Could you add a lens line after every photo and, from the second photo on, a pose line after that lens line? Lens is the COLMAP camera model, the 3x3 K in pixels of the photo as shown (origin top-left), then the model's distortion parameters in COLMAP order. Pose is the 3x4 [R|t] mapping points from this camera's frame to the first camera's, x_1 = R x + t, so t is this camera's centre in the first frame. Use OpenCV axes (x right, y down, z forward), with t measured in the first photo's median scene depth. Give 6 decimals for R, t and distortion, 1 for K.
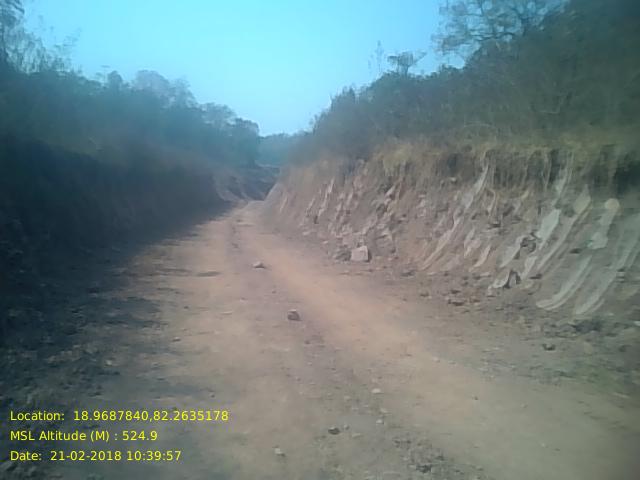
lens RADIAL K [[496.3, 0, 310.7], [0, 496.3, 255.7], [0, 0, 1]] dist [0.044134, -0.102292]
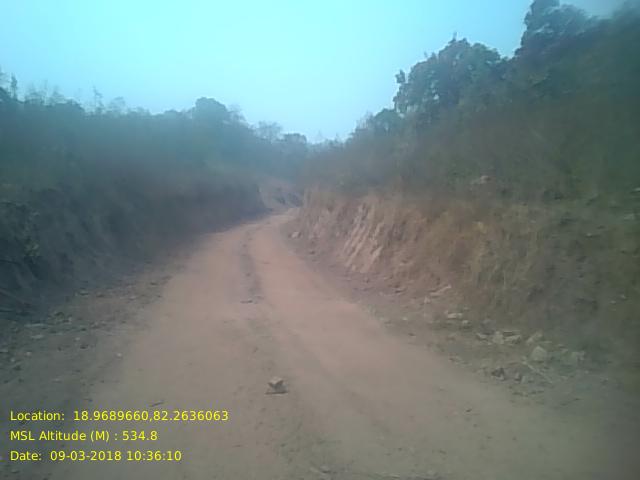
lens RADIAL K [[496.3, 0, 310.7], [0, 496.3, 255.7], [0, 0, 1]] dist [0.044134, -0.102292]
pose [[0.993373, -0.016954, -0.113675, 0.246926], [0.015890, 0.999821, -0.010261, 0.070754], [0.113829, 0.008387, 0.993465, -0.755633]]
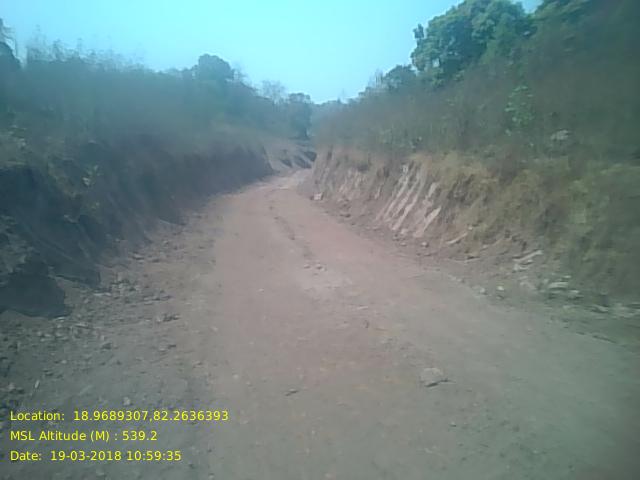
lens RADIAL K [[496.3, 0, 310.7], [0, 496.3, 255.7], [0, 0, 1]] dist [0.044134, -0.102292]
pose [[0.993057, -0.003634, -0.117579, 0.193886], [0.011180, 0.997914, 0.063582, 0.070549], [0.117103, -0.064455, 0.991026, -0.729495]]
